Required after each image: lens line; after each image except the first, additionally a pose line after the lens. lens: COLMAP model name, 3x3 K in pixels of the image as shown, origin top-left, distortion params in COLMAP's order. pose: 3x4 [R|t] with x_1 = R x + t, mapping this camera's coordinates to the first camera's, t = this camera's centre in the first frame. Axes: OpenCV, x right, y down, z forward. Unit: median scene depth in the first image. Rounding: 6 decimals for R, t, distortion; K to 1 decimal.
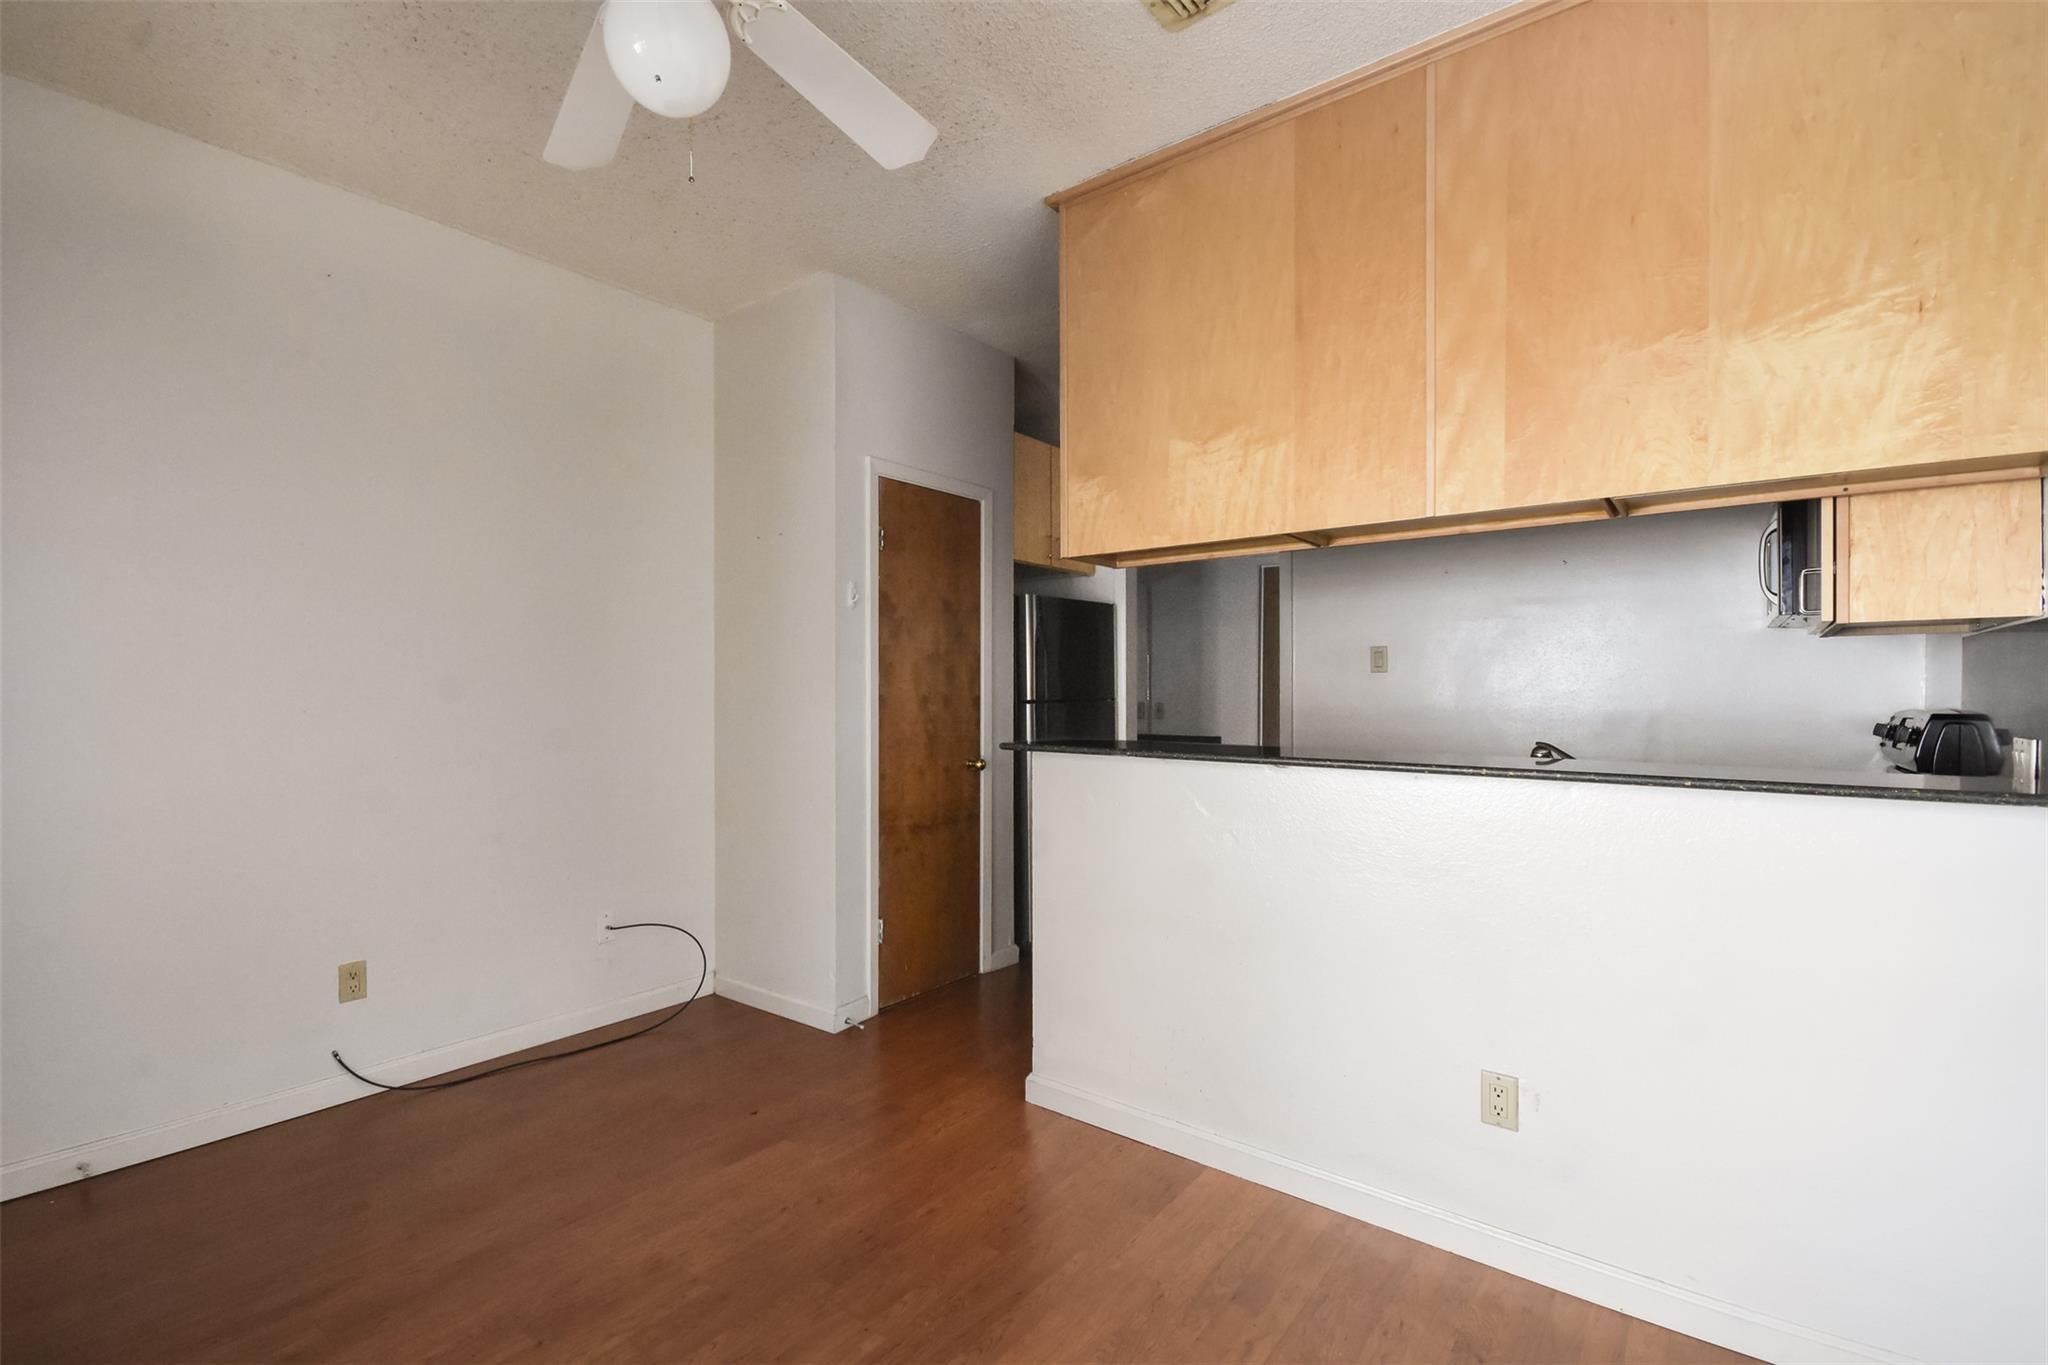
lens RADIAL K [[917.1, 0, 1021.2], [0, 917.1, 697.0], [0, 0, 1]] dist [0.002471, -0.005289]
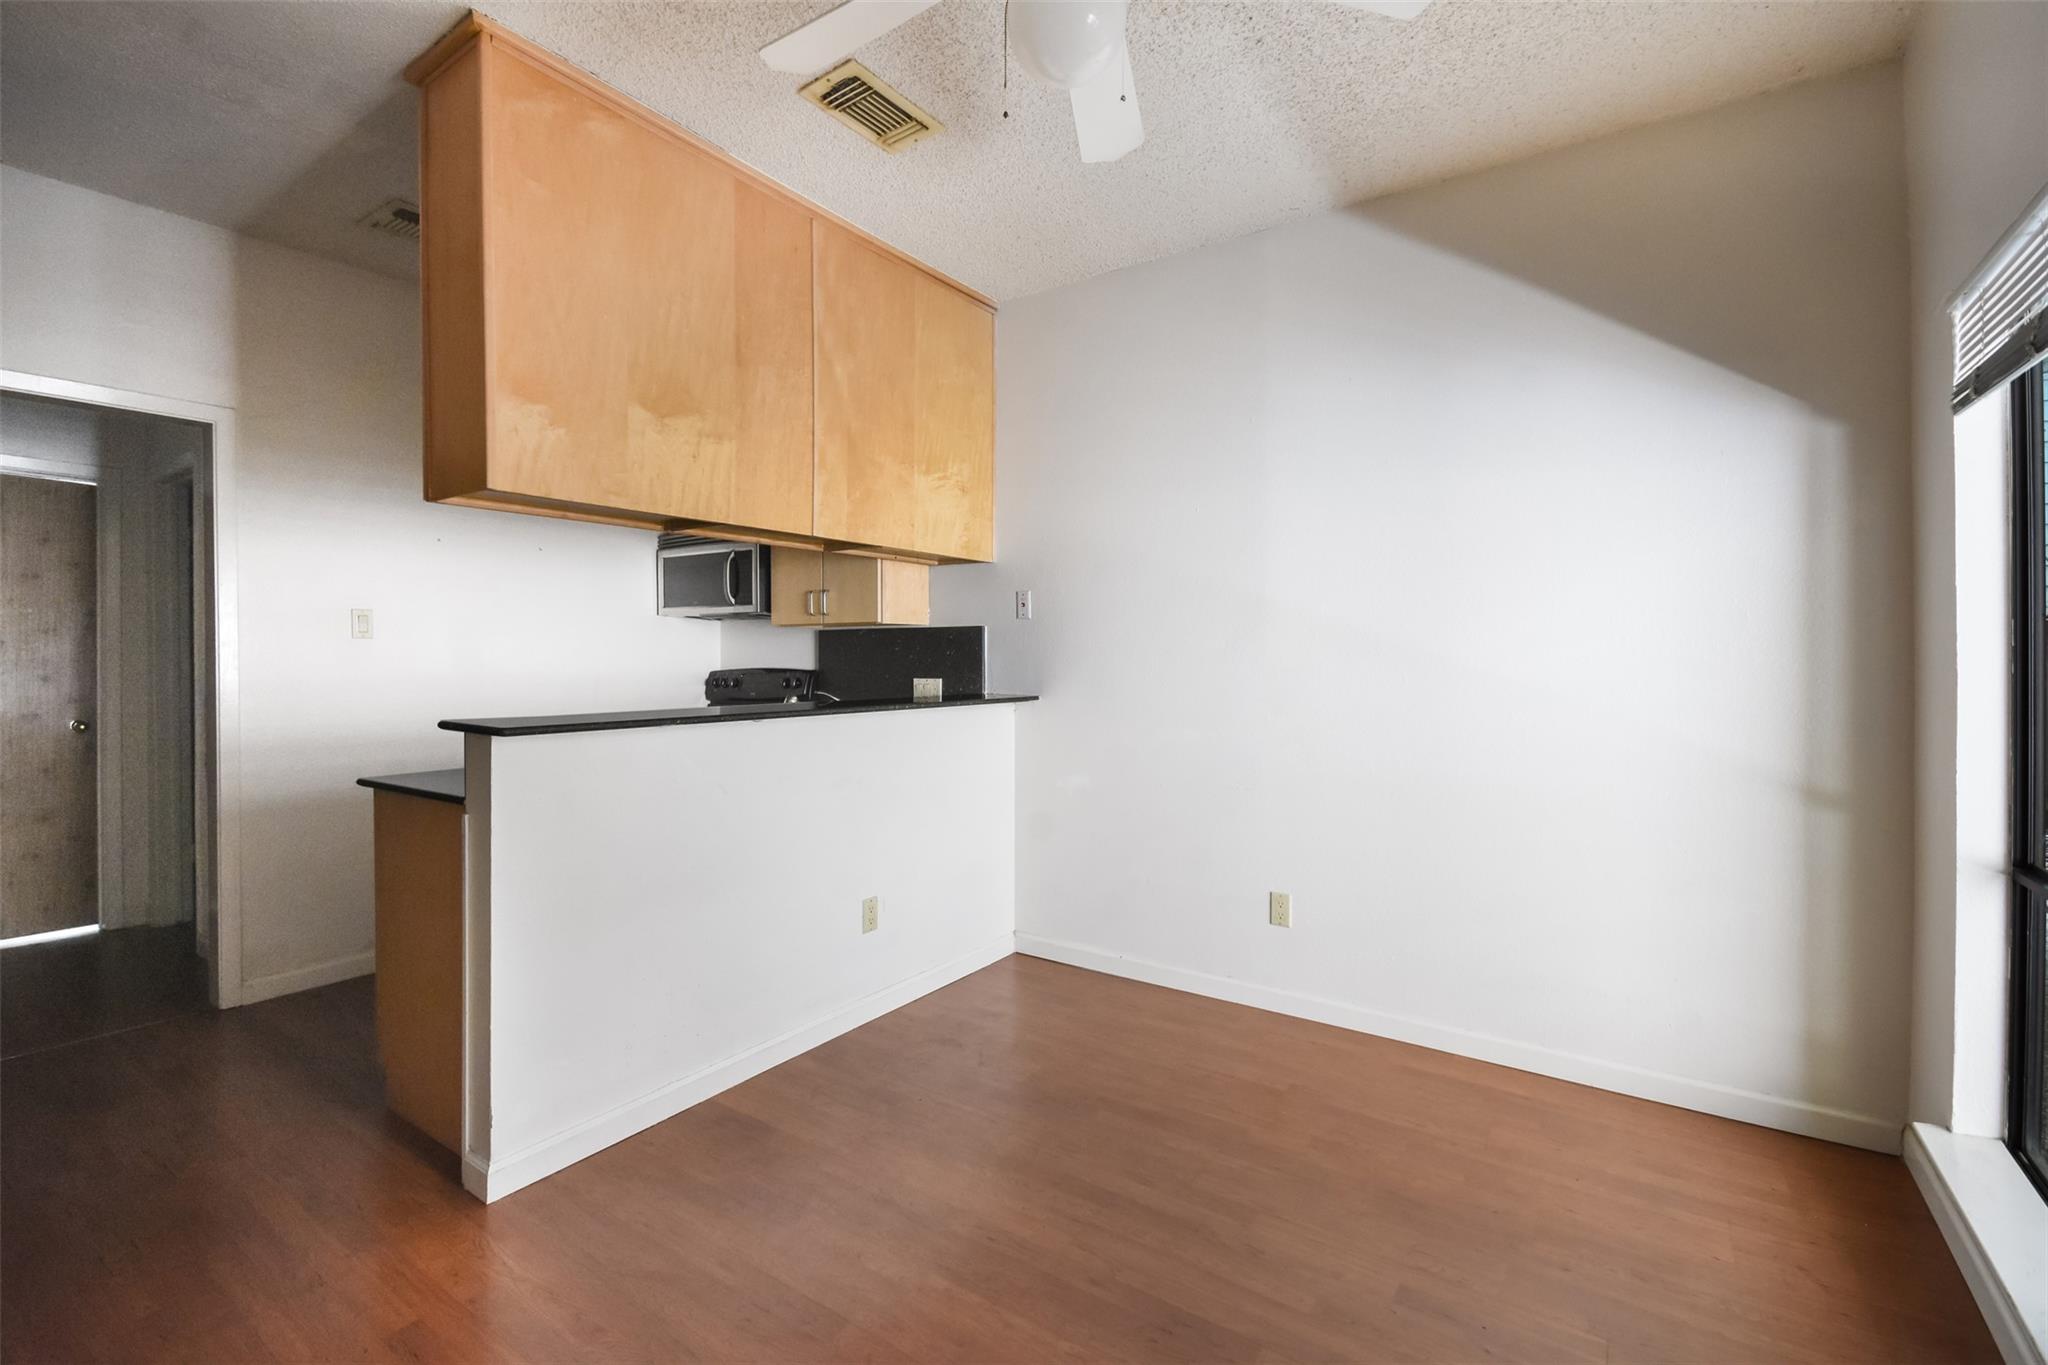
lens RADIAL K [[917.1, 0, 1039.7], [0, 917.1, 660.8], [0, 0, 1]] dist [0.002471, -0.005289]
pose [[-0.108038, -0.008789, 0.994108, -1.204625], [0.008130, 0.999920, 0.009723, -0.015610], [-0.994114, 0.009132, -0.107958, 0.960376]]
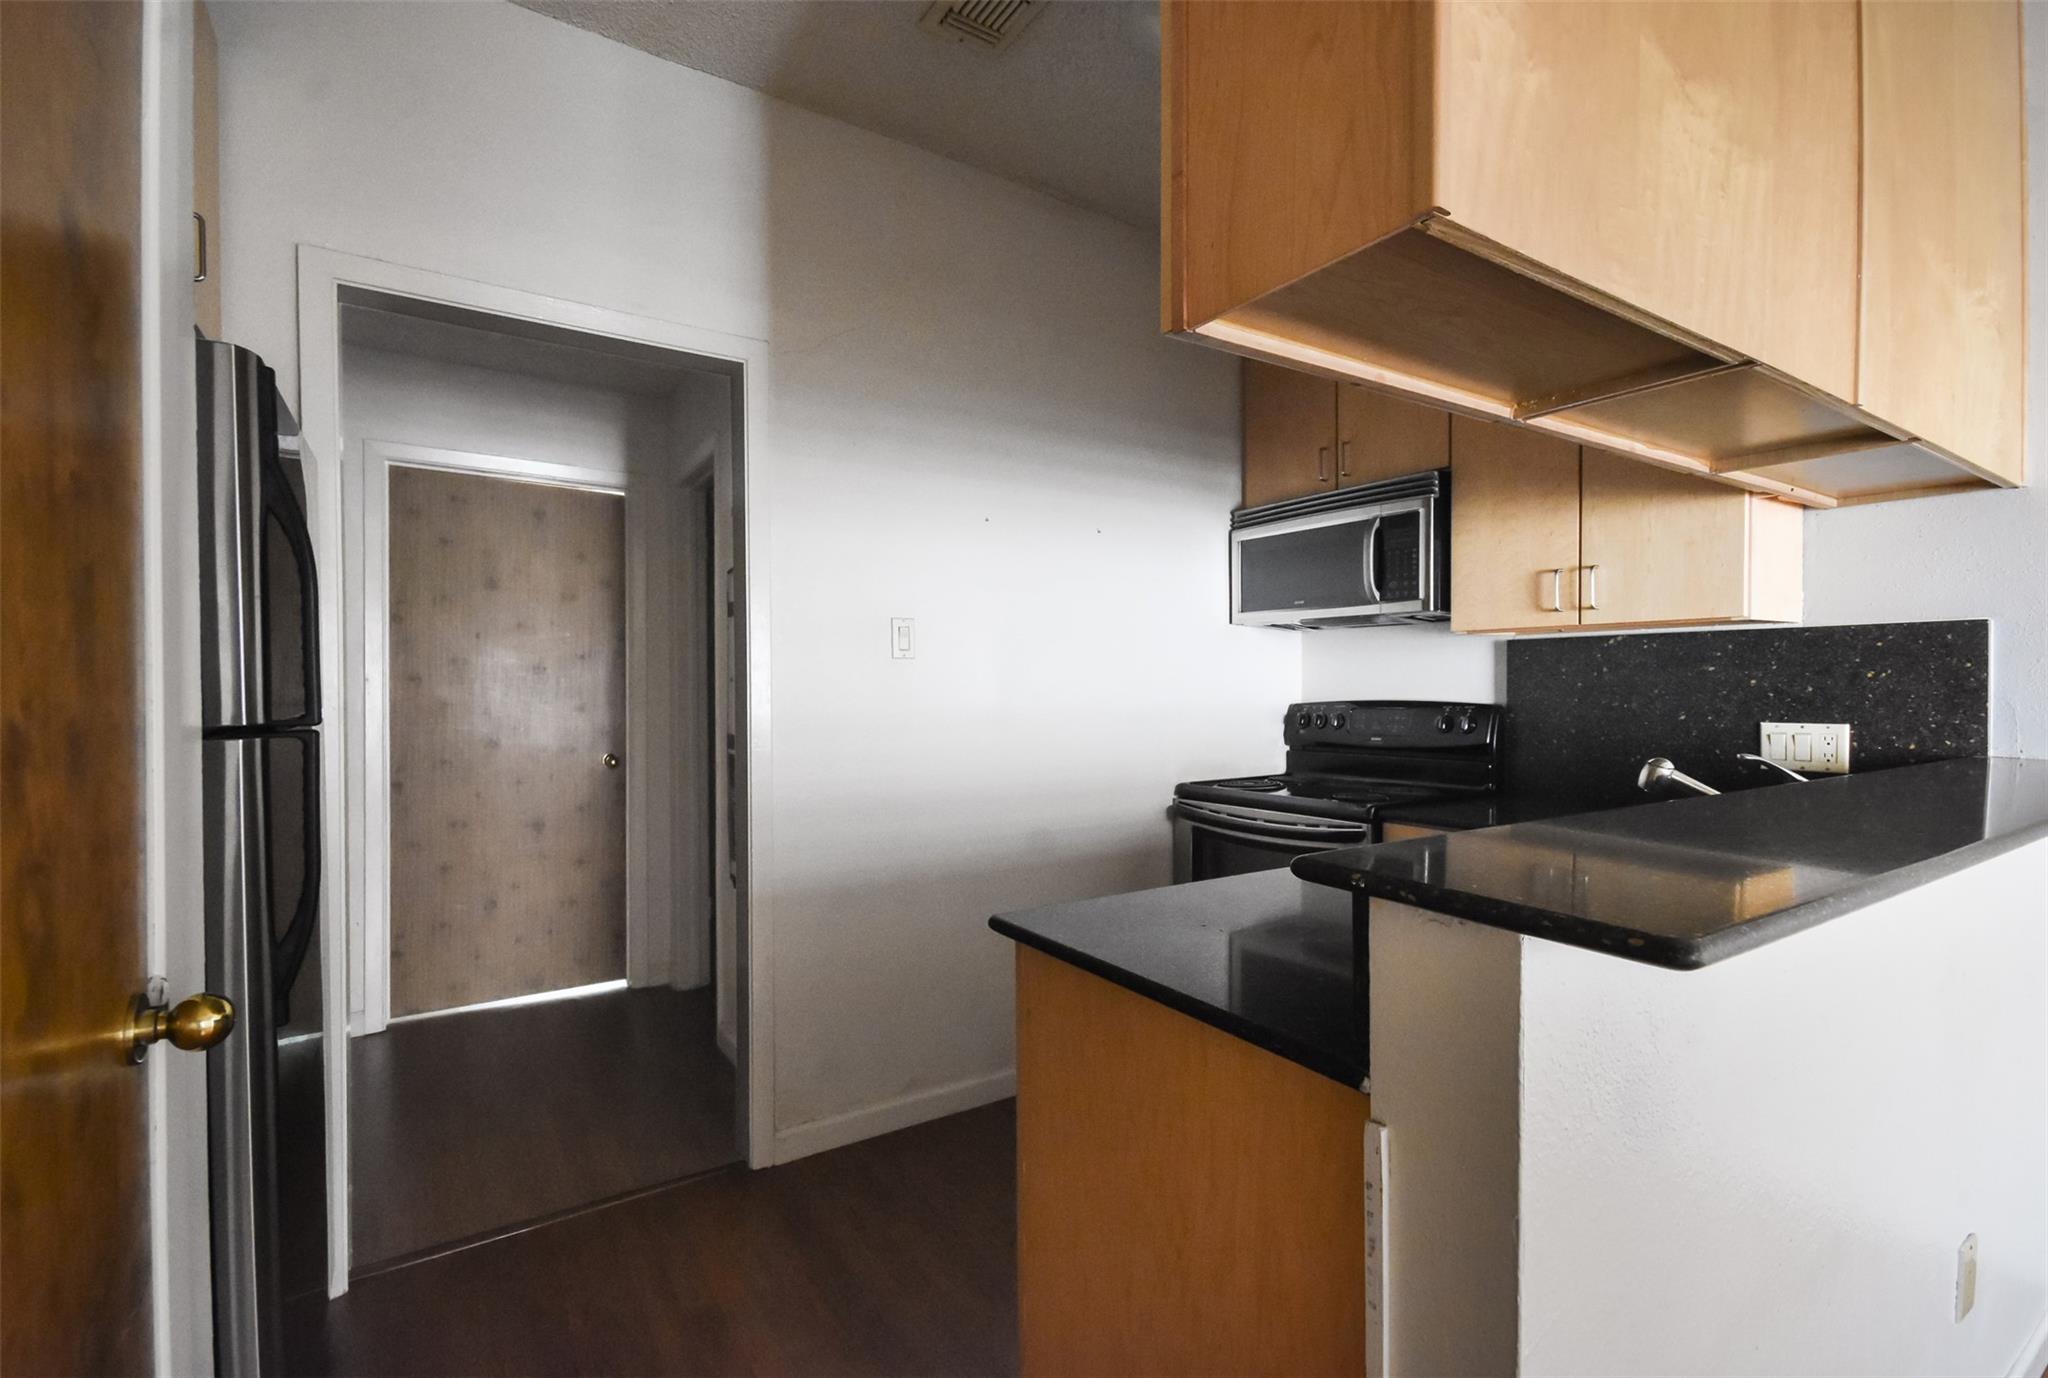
lens RADIAL K [[933.6, 0, 1014.5], [0, 933.6, 686.4], [0, 0, 1]] dist [0.004579, 0.000166]
pose [[0.298648, -0.009348, 0.954318, -0.399577], [0.011986, 0.999910, 0.006044, -0.020797], [-0.954288, 0.009633, 0.298733, 1.613080]]
